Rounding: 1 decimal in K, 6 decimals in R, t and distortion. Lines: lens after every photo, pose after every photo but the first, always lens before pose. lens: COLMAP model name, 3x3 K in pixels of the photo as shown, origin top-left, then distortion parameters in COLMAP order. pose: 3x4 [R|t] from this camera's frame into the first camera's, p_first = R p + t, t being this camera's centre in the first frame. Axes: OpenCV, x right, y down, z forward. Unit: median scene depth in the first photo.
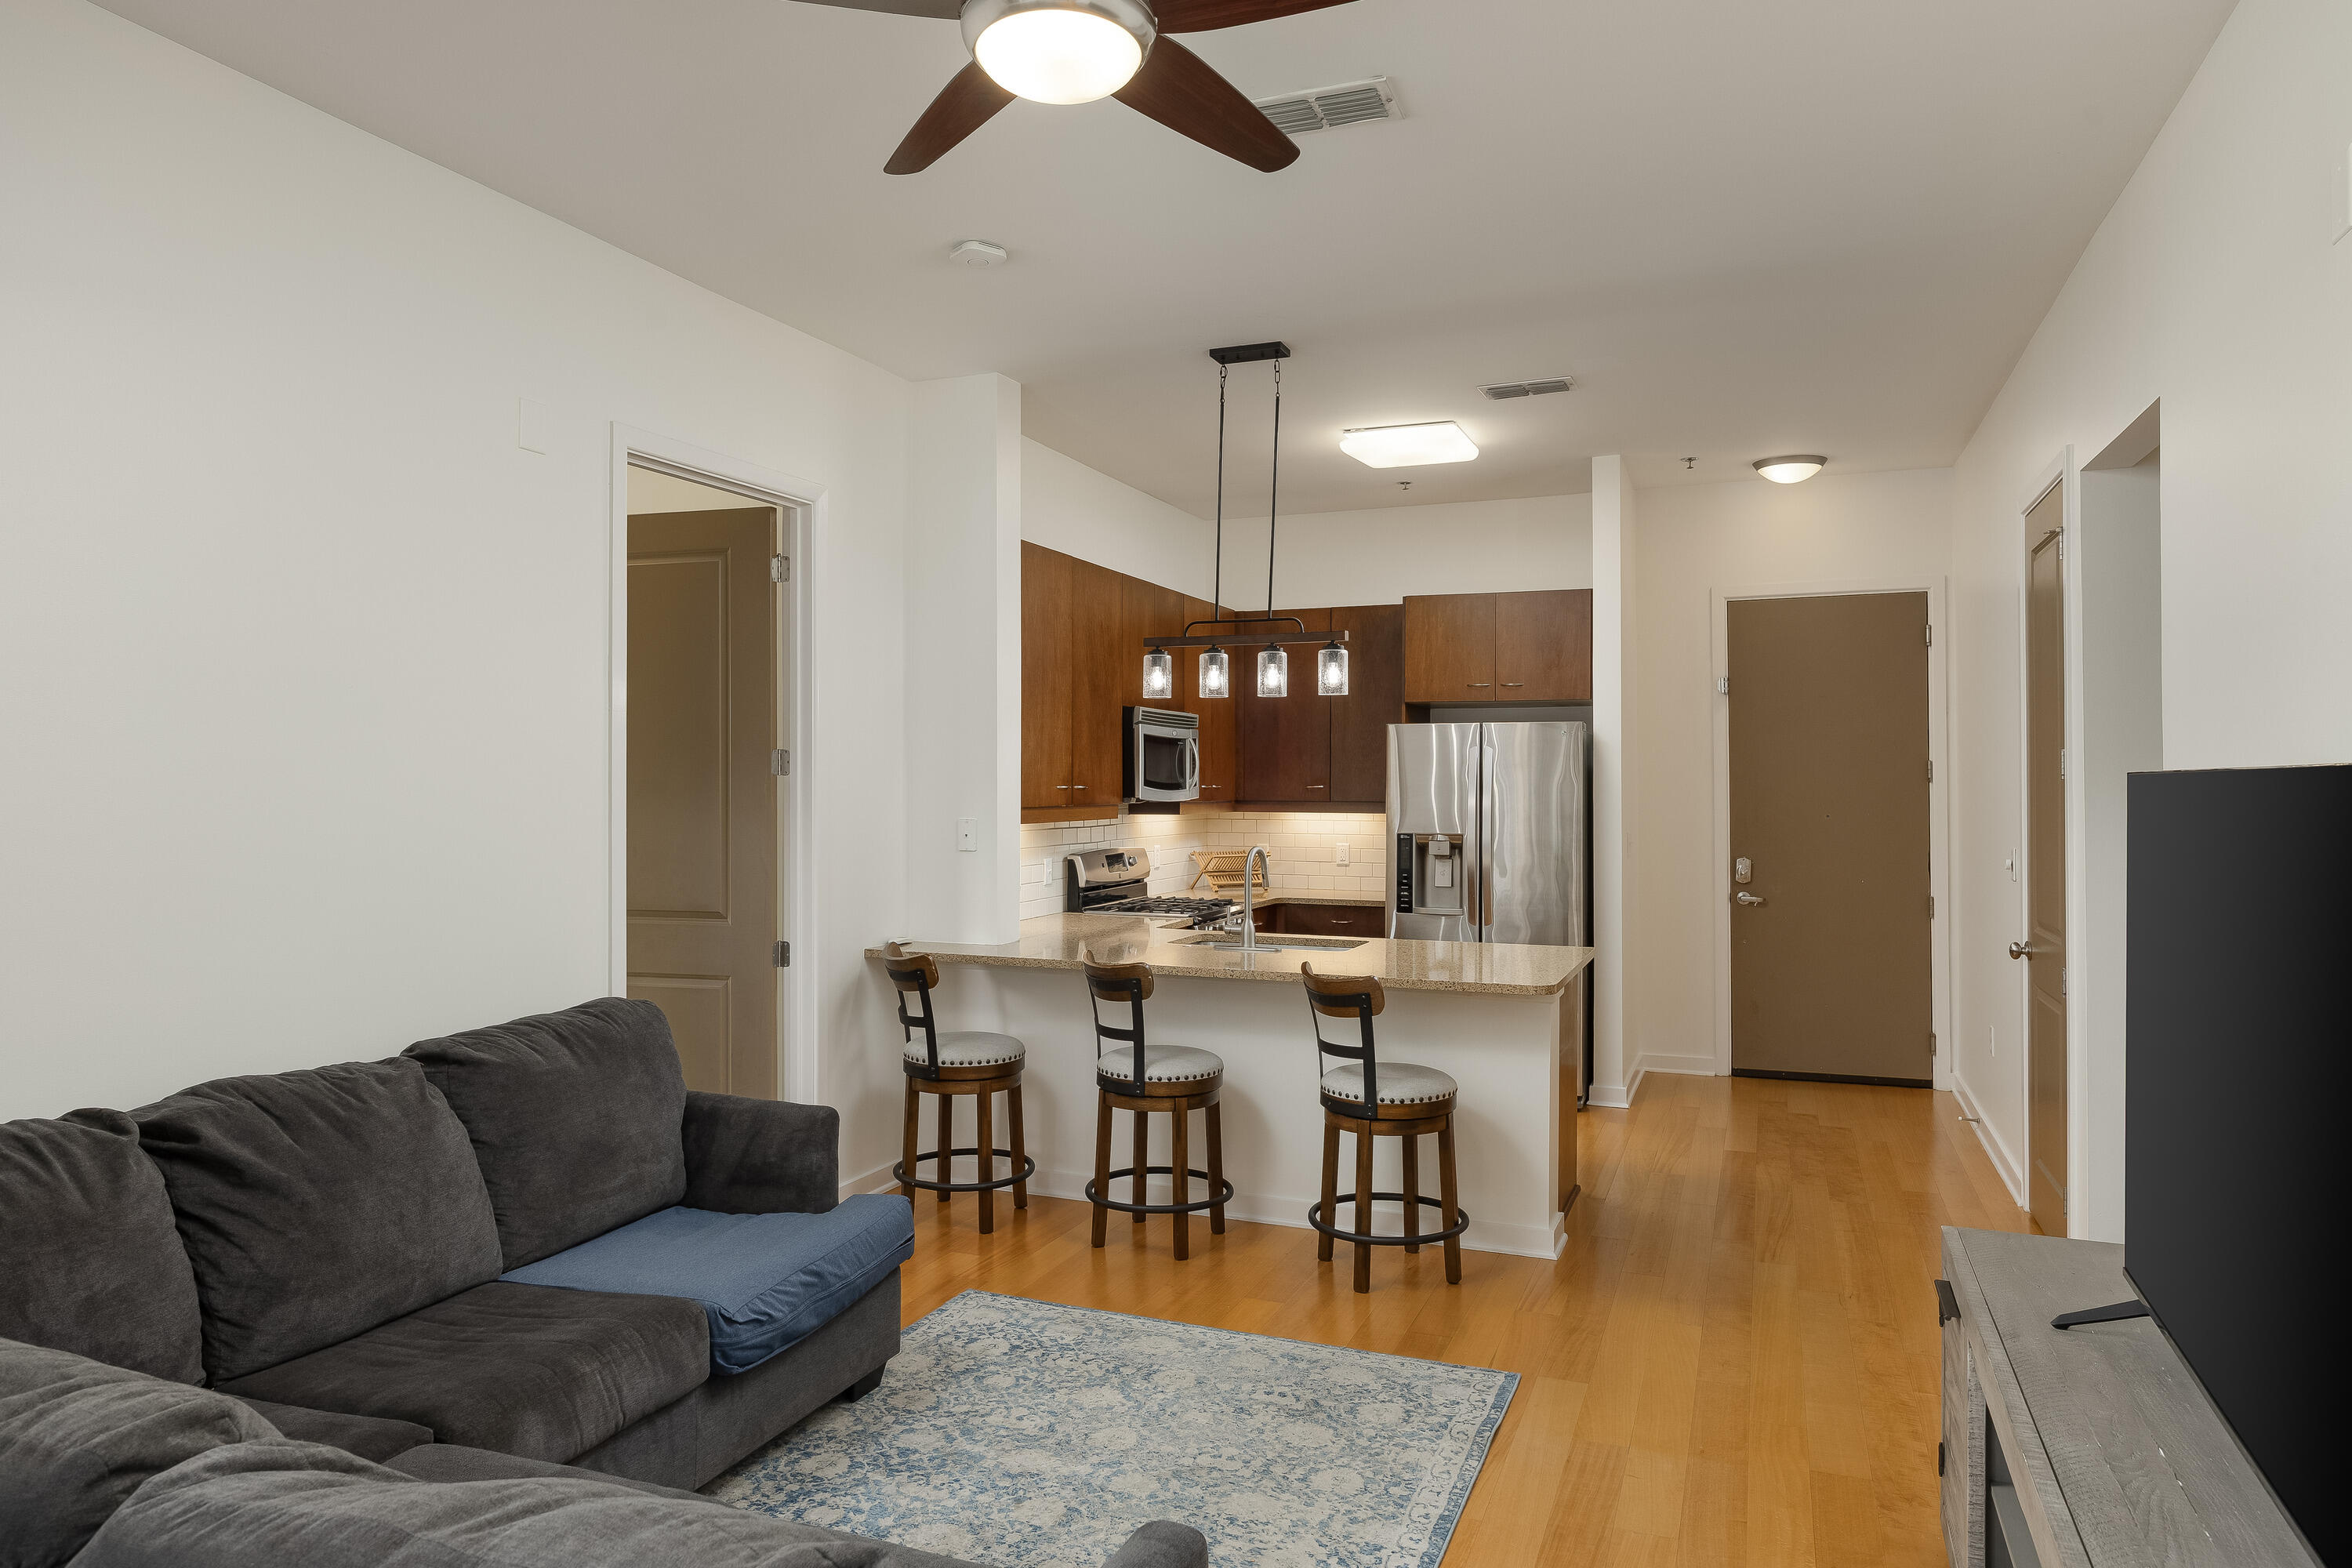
lens RADIAL K [[1424.2, 0, 1143.9], [0, 1424.2, 800.7], [0, 0, 1]] dist [-0.009829, 0.008146]
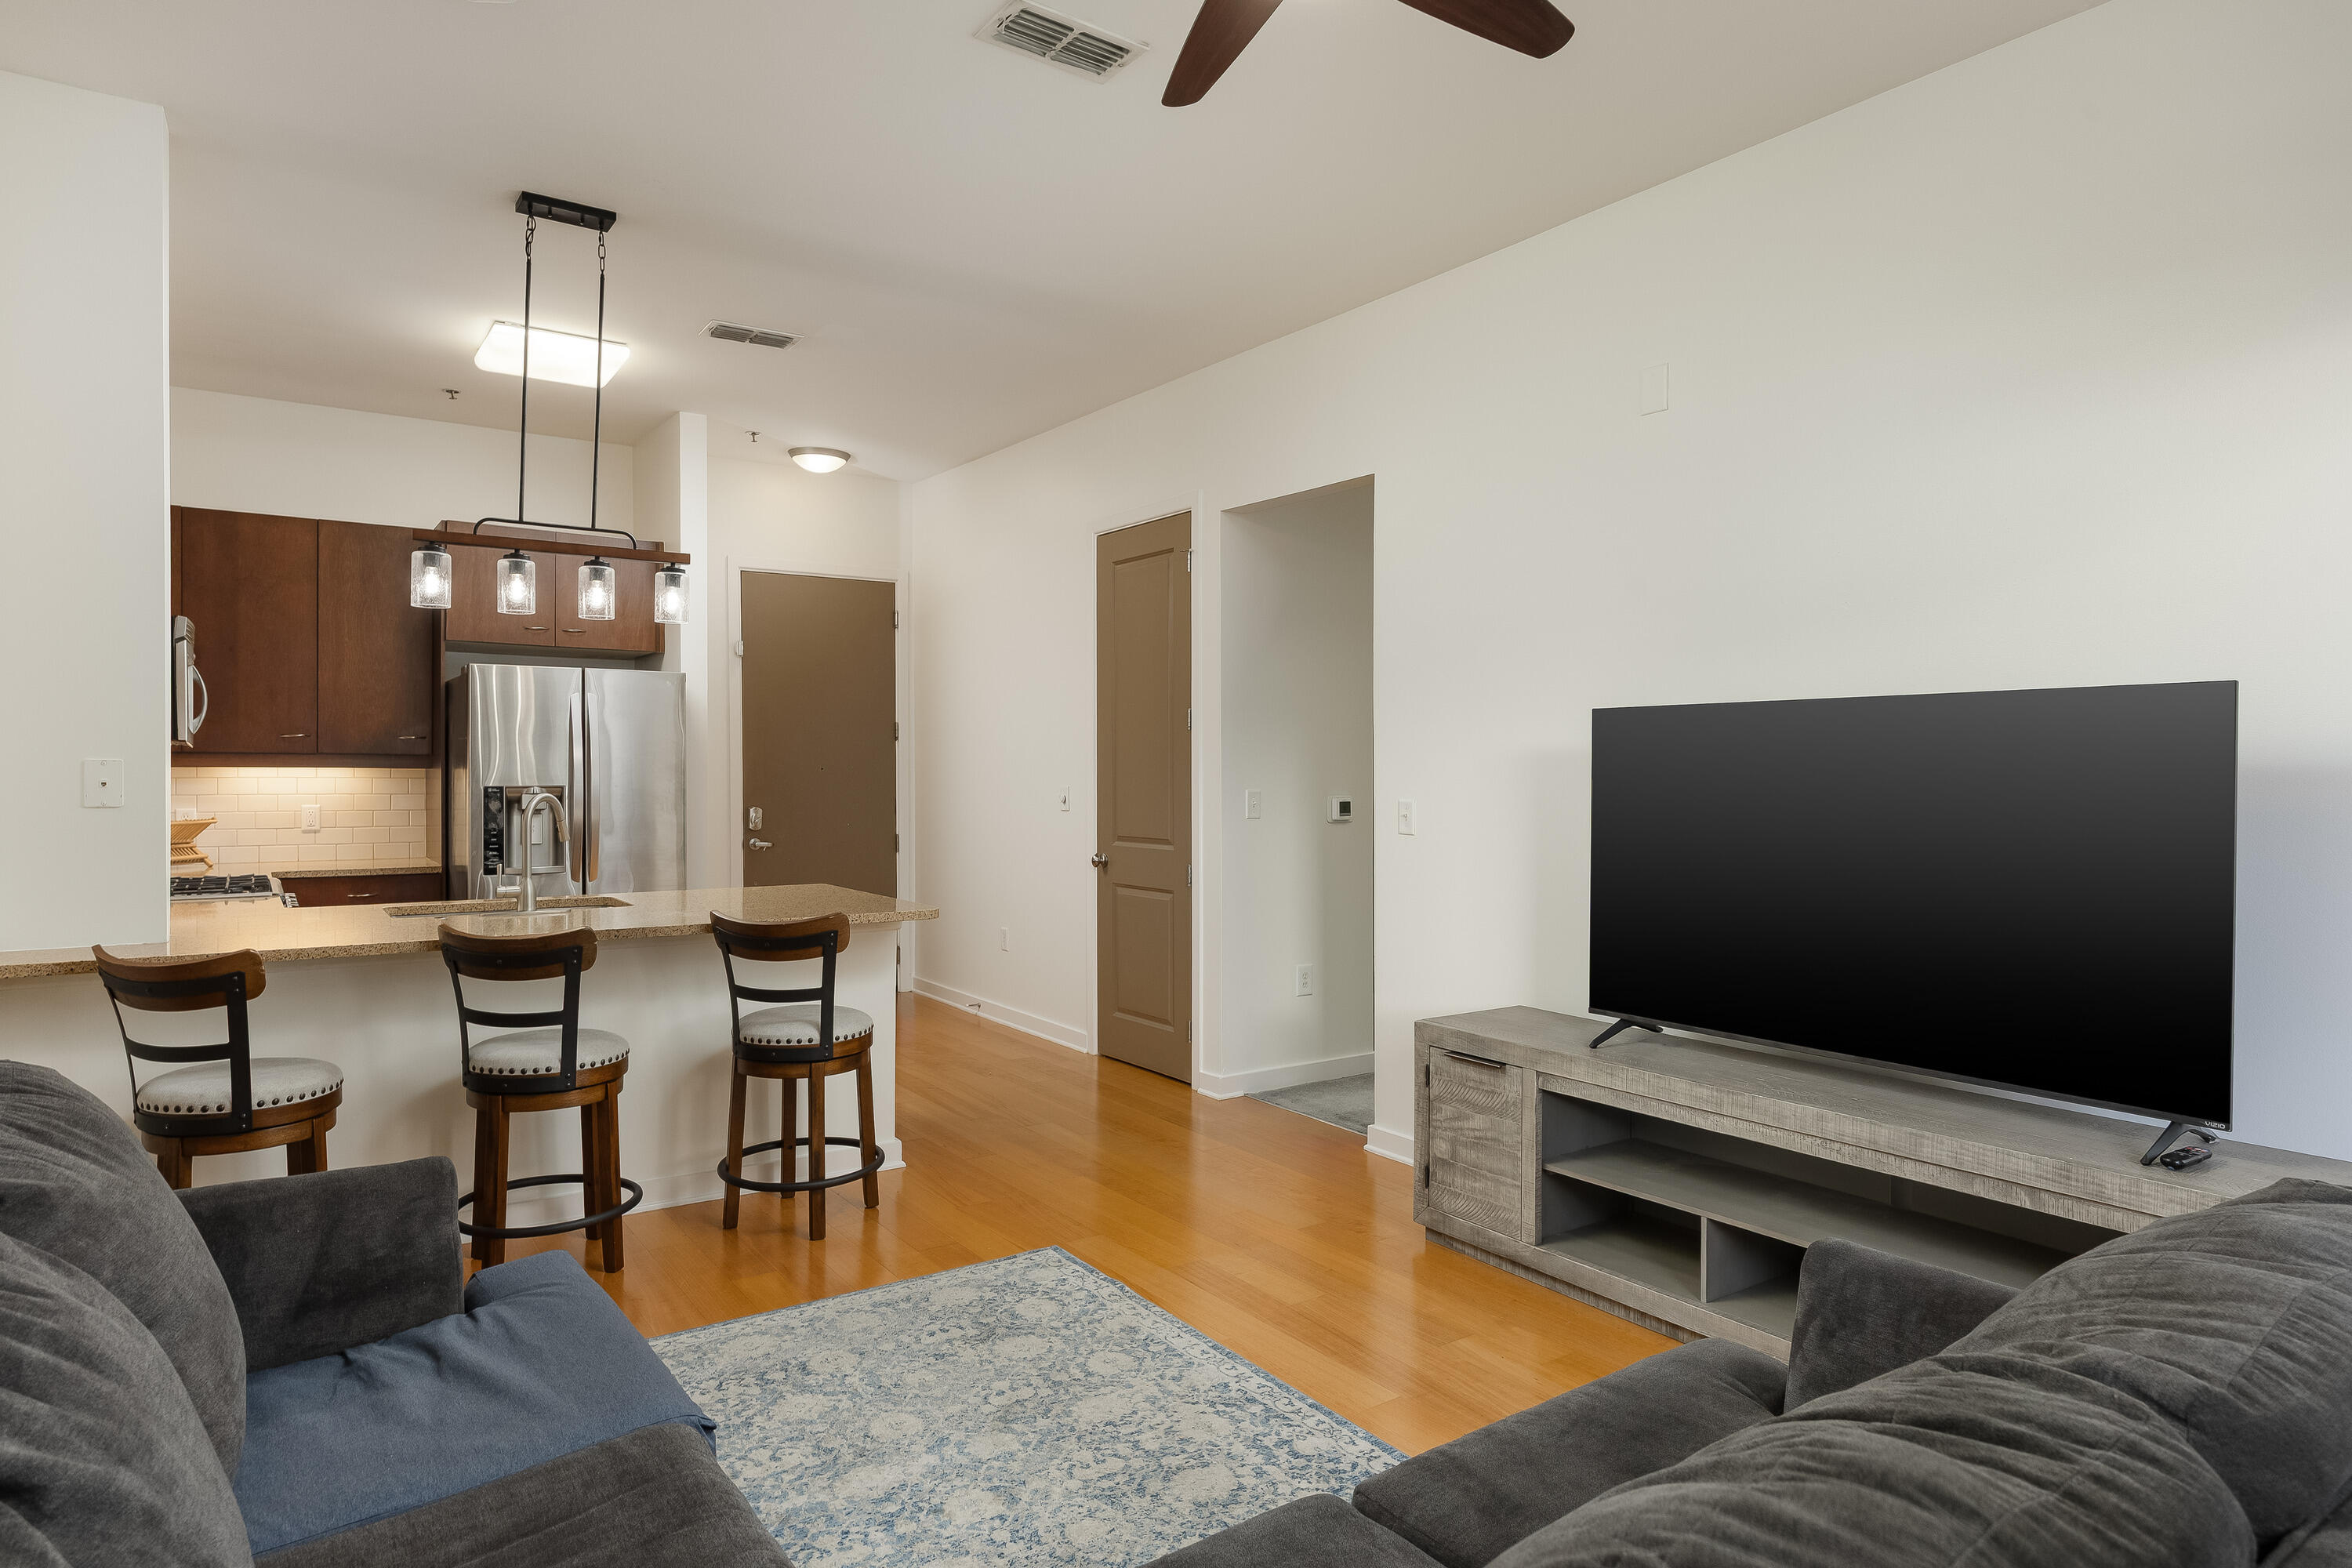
lens RADIAL K [[1361.8, 0, 1138.2], [0, 1361.8, 789.4], [0, 0, 1]] dist [0.013512, 0.001274]
pose [[0.547775, -0.012382, 0.836534, -0.324590], [0.005989, 0.999923, 0.010879, 0.018678], [-0.836604, -0.000949, 0.547807, 0.197632]]
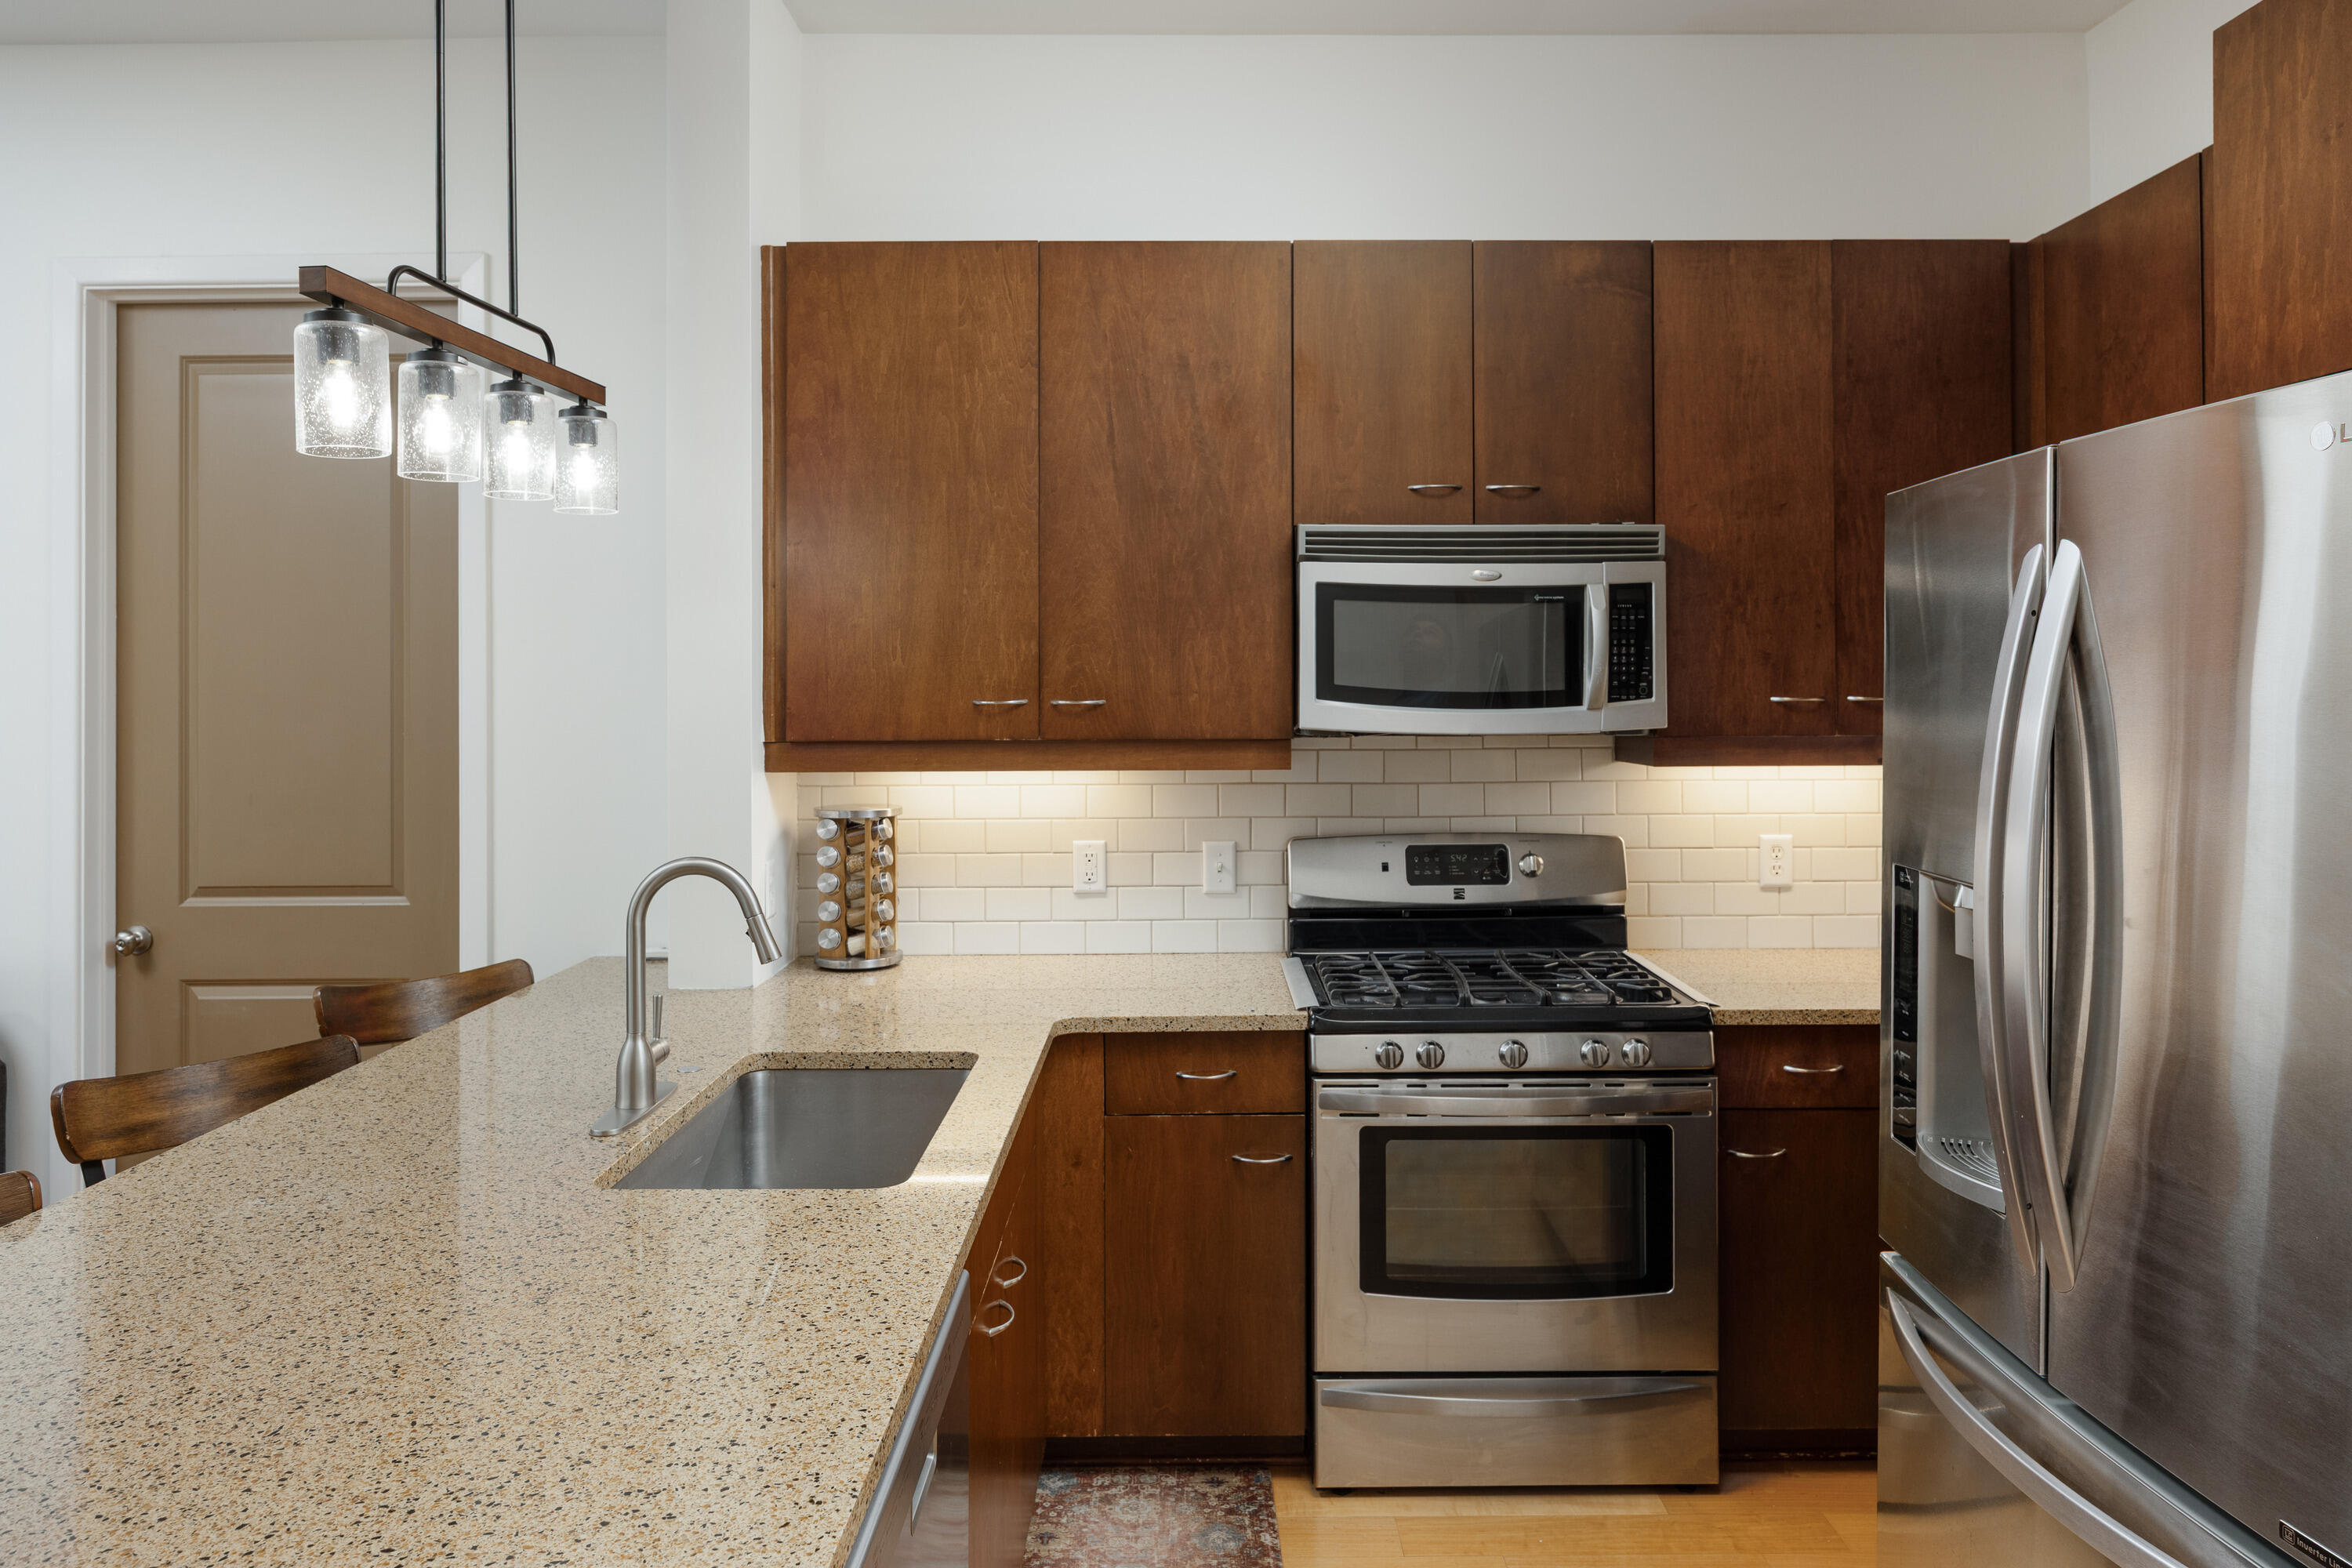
lens RADIAL K [[1503.9, 0, 1168.2], [0, 1503.9, 682.4], [0, 0, 1]] dist [-0.008097, 0.004253]
pose [[0.398922, -0.005752, -0.916967, 0.415576], [-0.007021, 0.999932, -0.009327, -0.010561], [0.916958, 0.010158, 0.398855, 0.768801]]
